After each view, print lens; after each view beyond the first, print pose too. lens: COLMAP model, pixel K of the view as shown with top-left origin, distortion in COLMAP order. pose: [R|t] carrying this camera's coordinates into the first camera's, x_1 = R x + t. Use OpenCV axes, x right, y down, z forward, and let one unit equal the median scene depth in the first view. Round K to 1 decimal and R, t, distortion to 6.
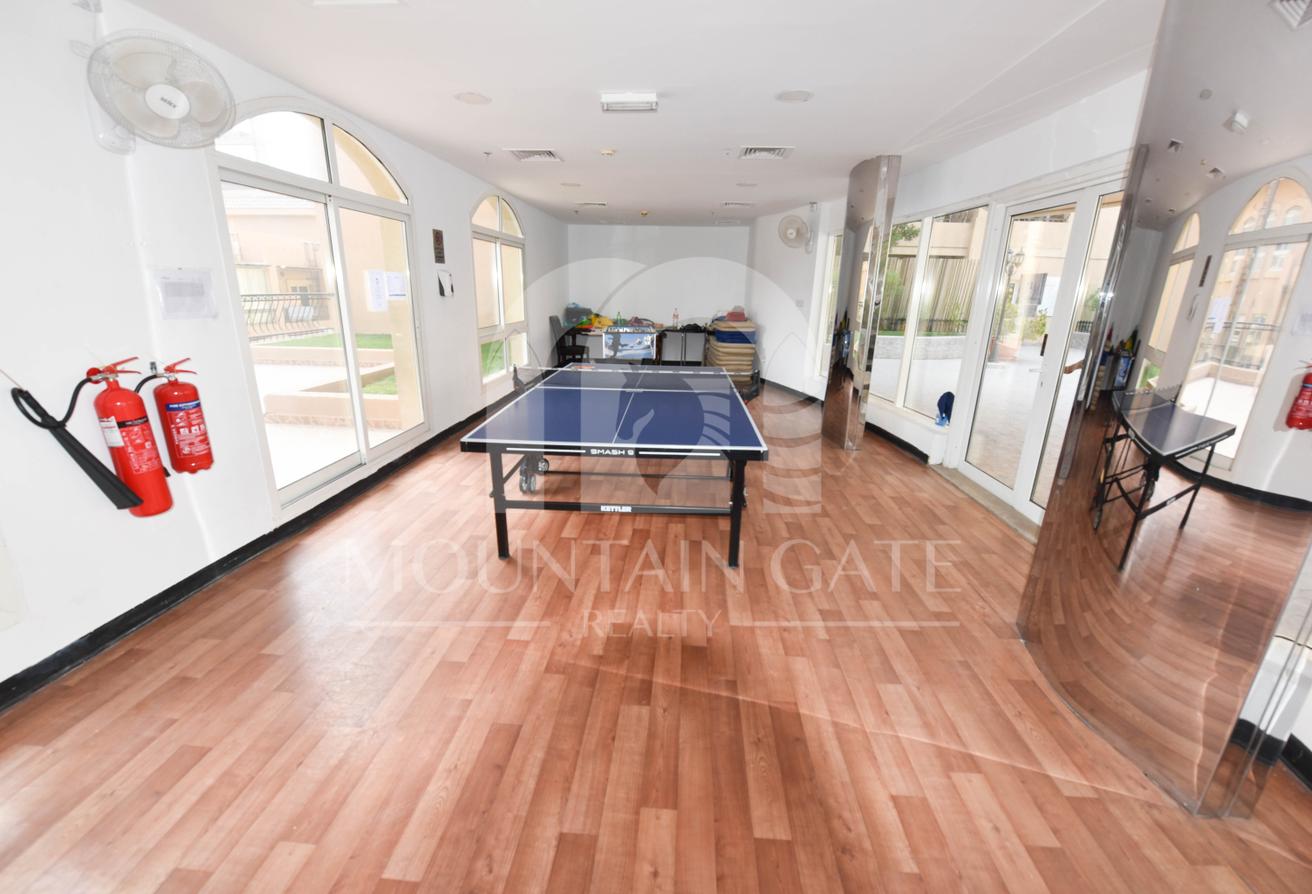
lens RADIAL K [[525.0, 0, 658.2], [0, 525.0, 445.5], [0, 0, 1]] dist [-0.019645, -0.000676]
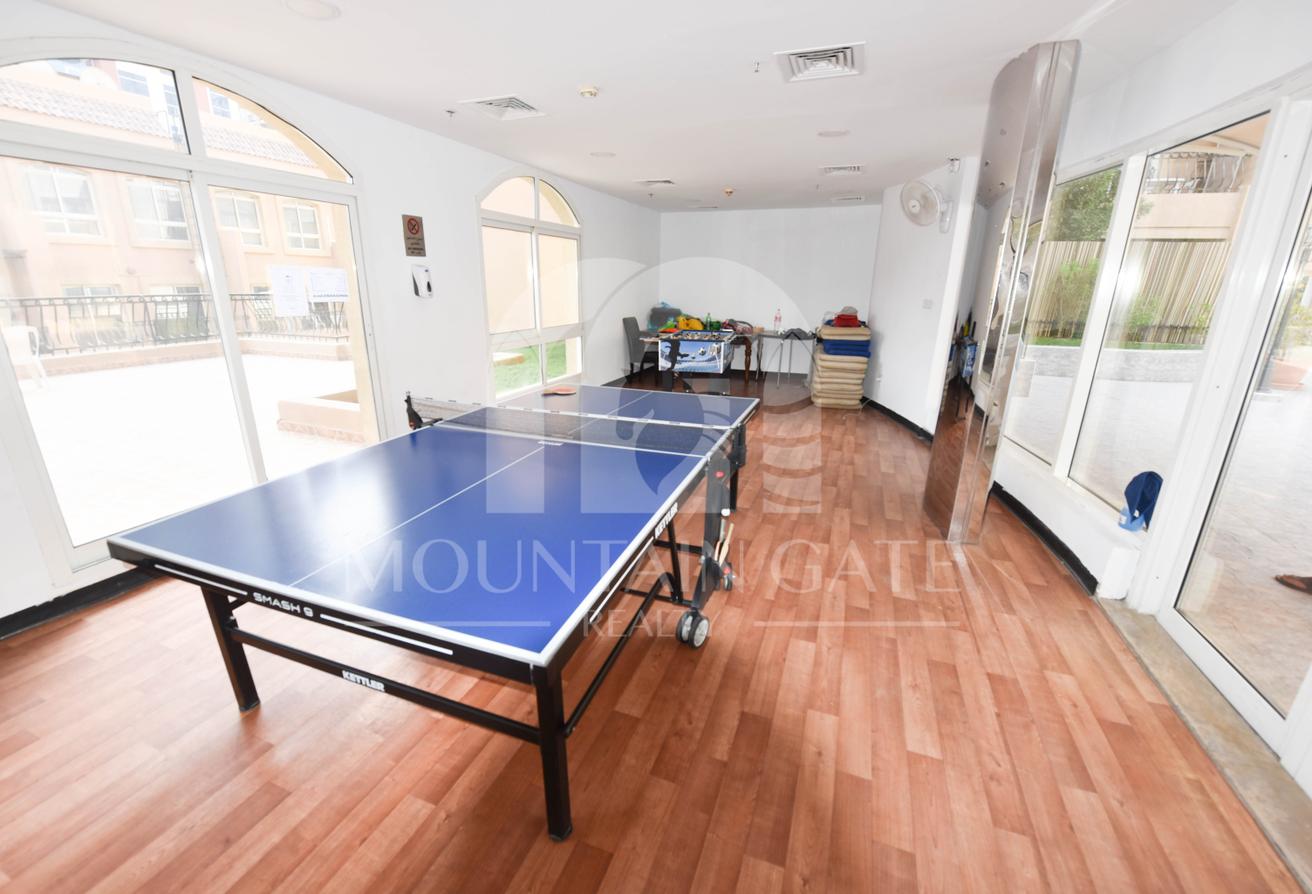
lens RADIAL K [[543.8, 0, 657.1], [0, 543.8, 436.3], [0, 0, 1]] dist [-0.017102, -0.000315]
pose [[0.958378, 0.065108, -0.277978, 0.133168], [-0.071576, 0.997348, -0.013173, -0.054680], [0.276384, 0.032521, 0.960497, 0.196580]]
